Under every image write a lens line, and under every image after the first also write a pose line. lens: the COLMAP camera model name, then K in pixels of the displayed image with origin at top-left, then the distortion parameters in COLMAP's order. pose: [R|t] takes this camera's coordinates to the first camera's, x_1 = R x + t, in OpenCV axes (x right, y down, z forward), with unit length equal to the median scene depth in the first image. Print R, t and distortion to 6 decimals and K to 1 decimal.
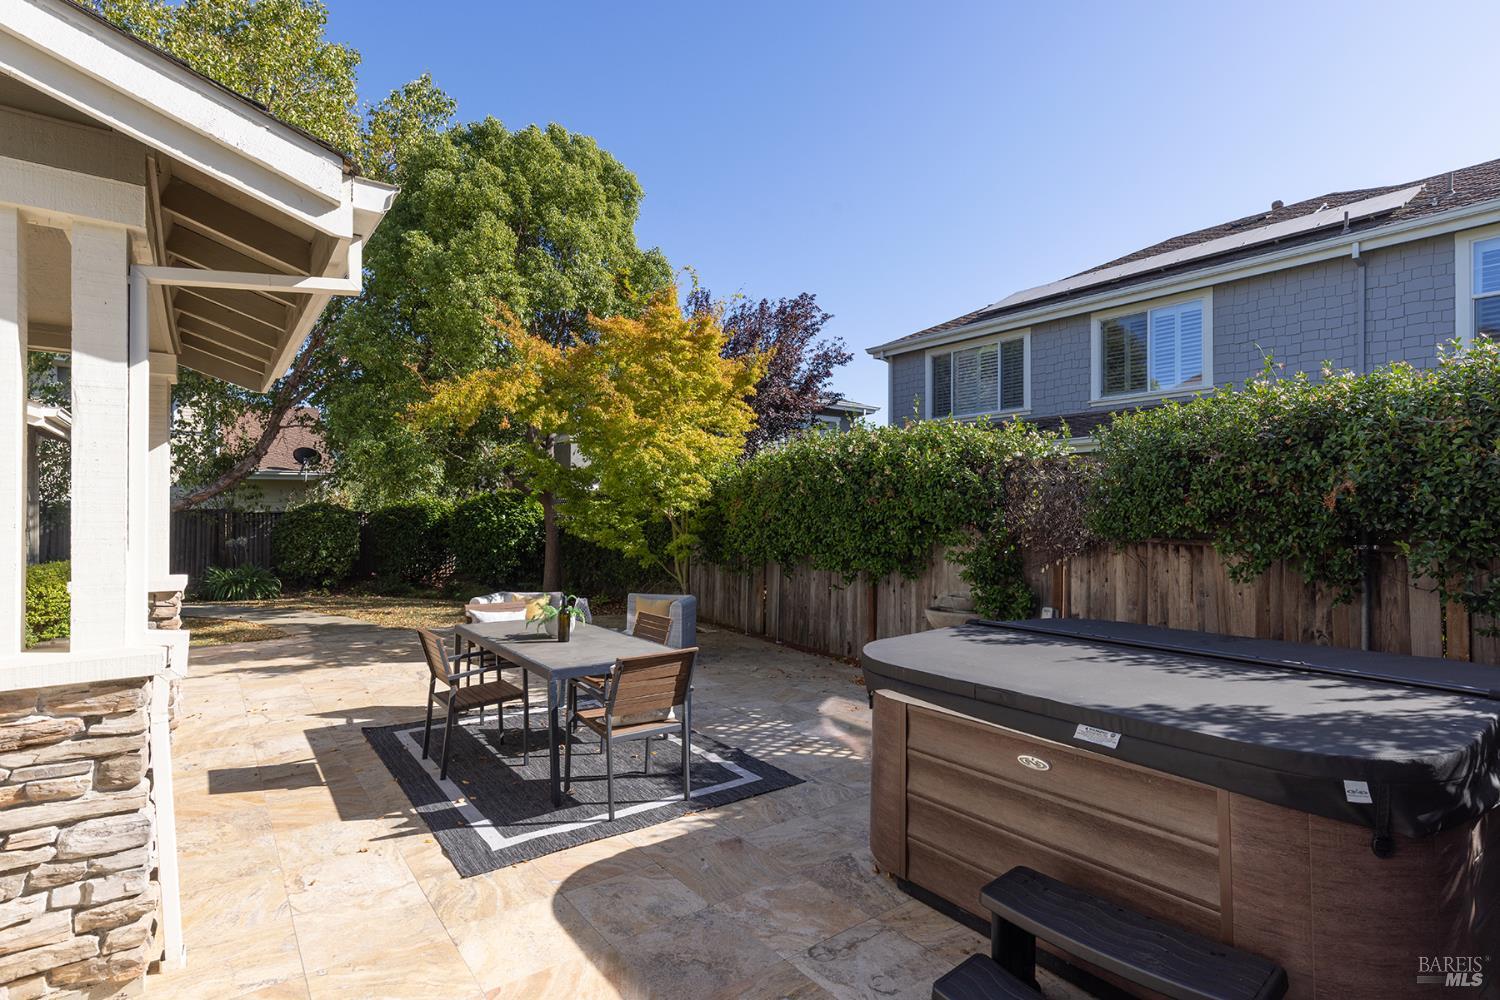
lens RADIAL K [[723.6, 0, 749.6], [0, 723.6, 500.1], [0, 0, 1]] dist [-0.009654, 0.004534]
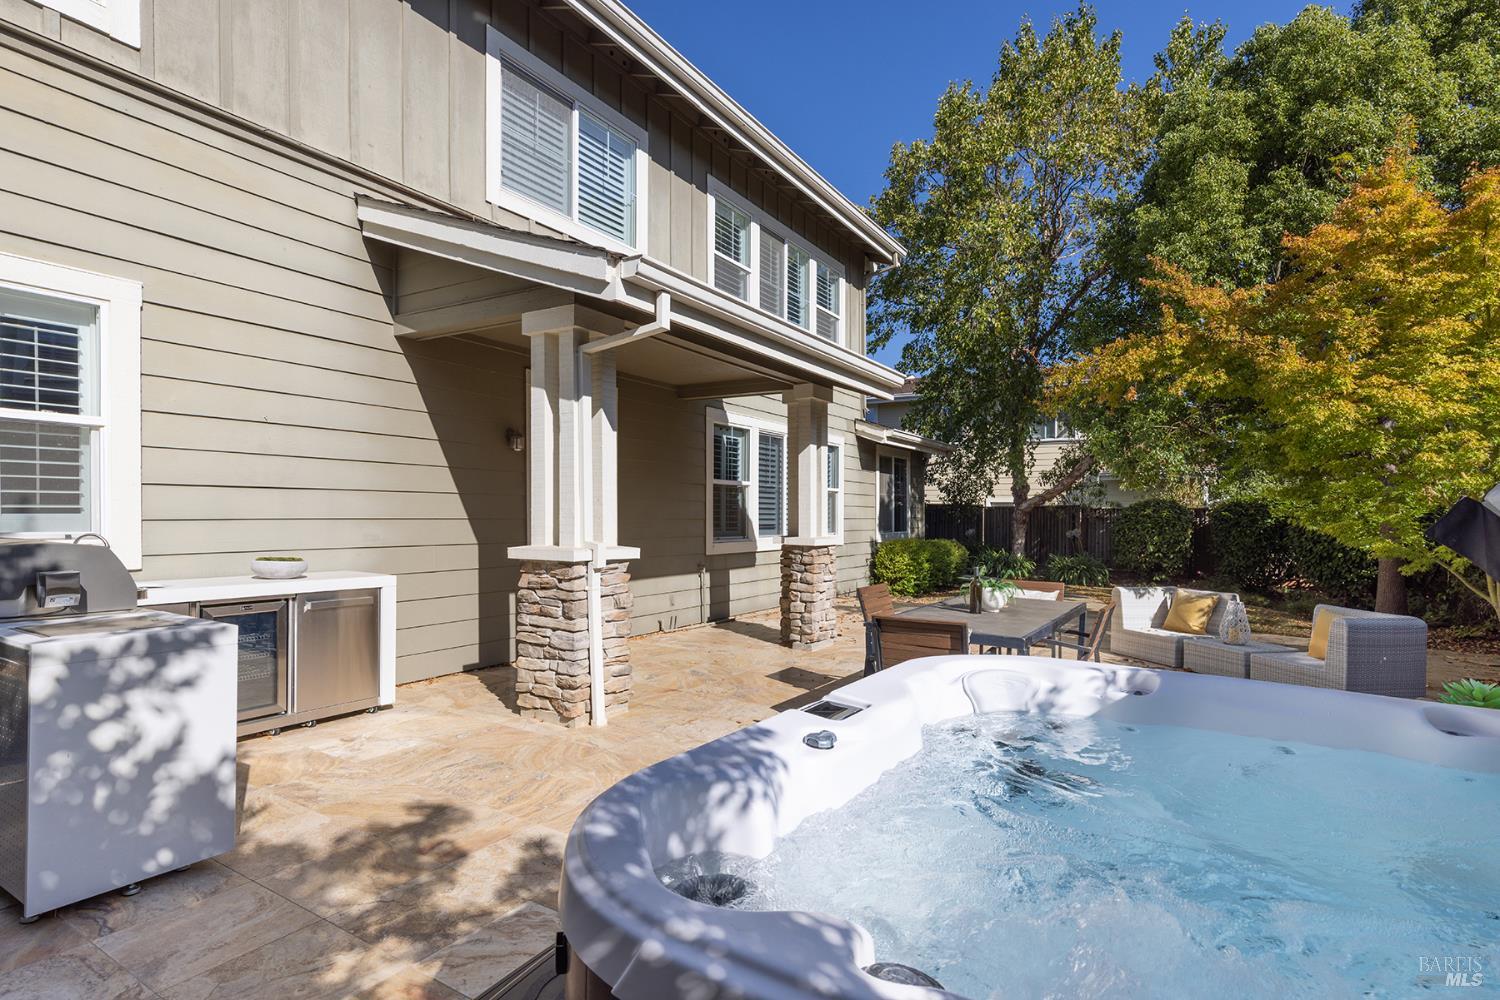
lens RADIAL K [[744.9, 0, 761.2], [0, 744.9, 523.7], [0, 0, 1]] dist [-0.018715, 0.000256]
pose [[0.371879, 0.013925, -0.928177, 0.263172], [0.007829, 0.999805, 0.018137, 0.025555], [0.928248, -0.014011, 0.371698, 0.166803]]
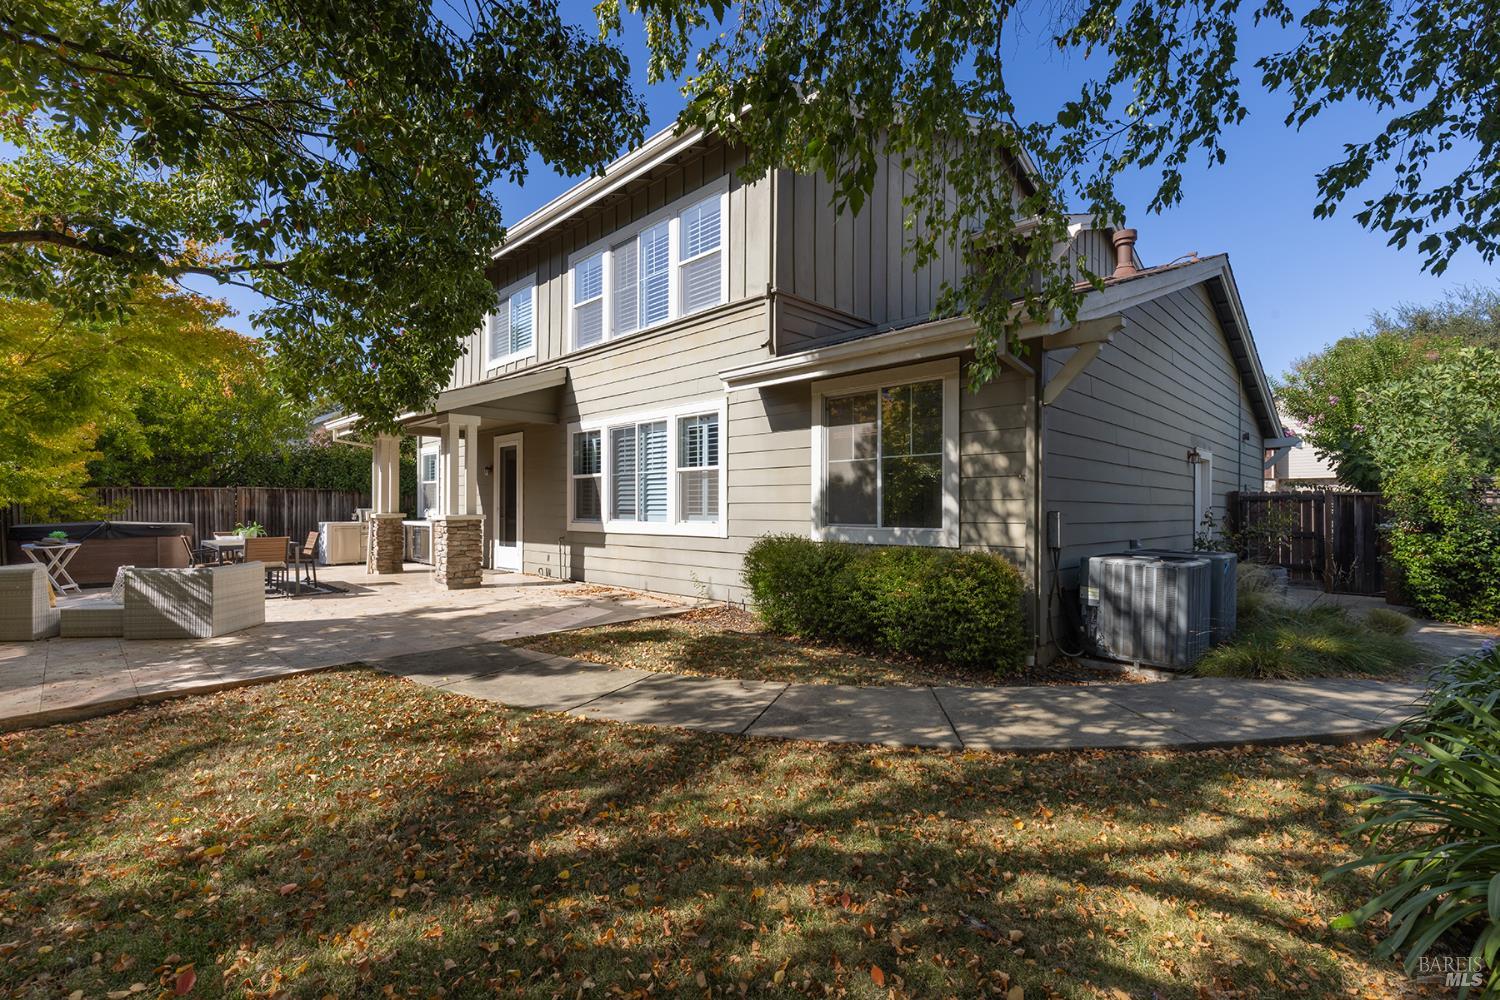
lens RADIAL K [[669.5, 0, 758.7], [0, 669.5, 497.1], [0, 0, 1]] dist [0.003975, 0.000288]
pose [[-0.986730, -0.006119, -0.162254, -0.665396], [-0.000664, 0.999433, -0.033654, 0.057514], [0.162368, -0.033099, -0.986175, 1.494386]]
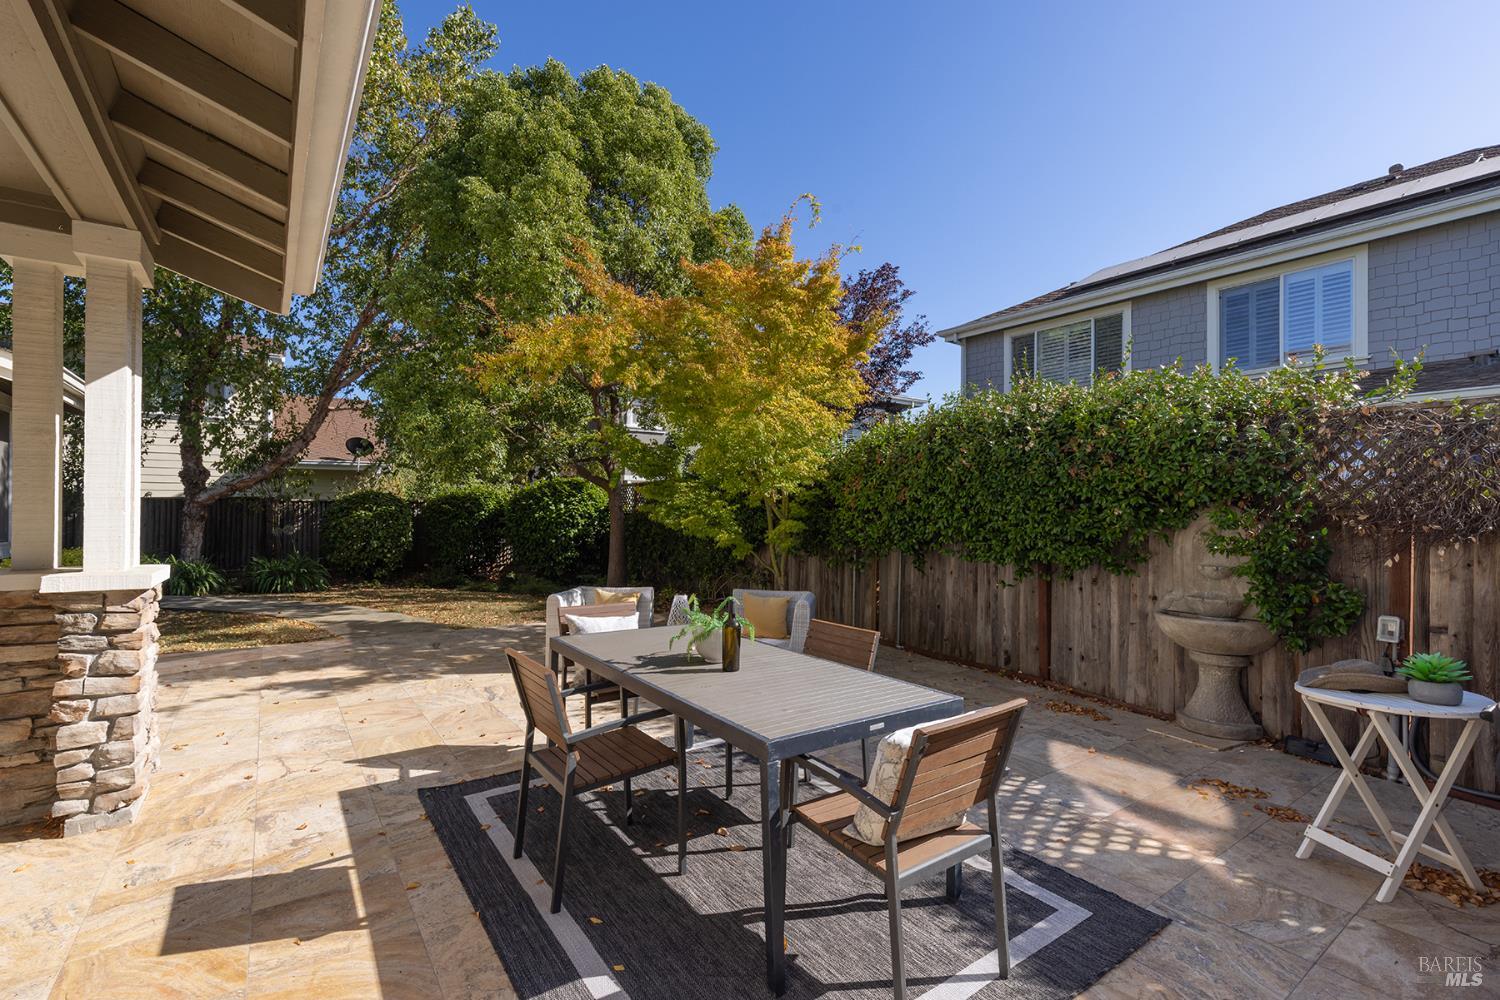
lens RADIAL K [[669.5, 0, 755.9], [0, 669.5, 504.3], [0, 0, 1]] dist [0.003975, 0.000288]
pose [[0.999779, 0.002057, -0.020916, -0.104916], [-0.001868, 0.999957, 0.009041, 0.020020], [0.020934, -0.009000, 0.999740, 0.191577]]
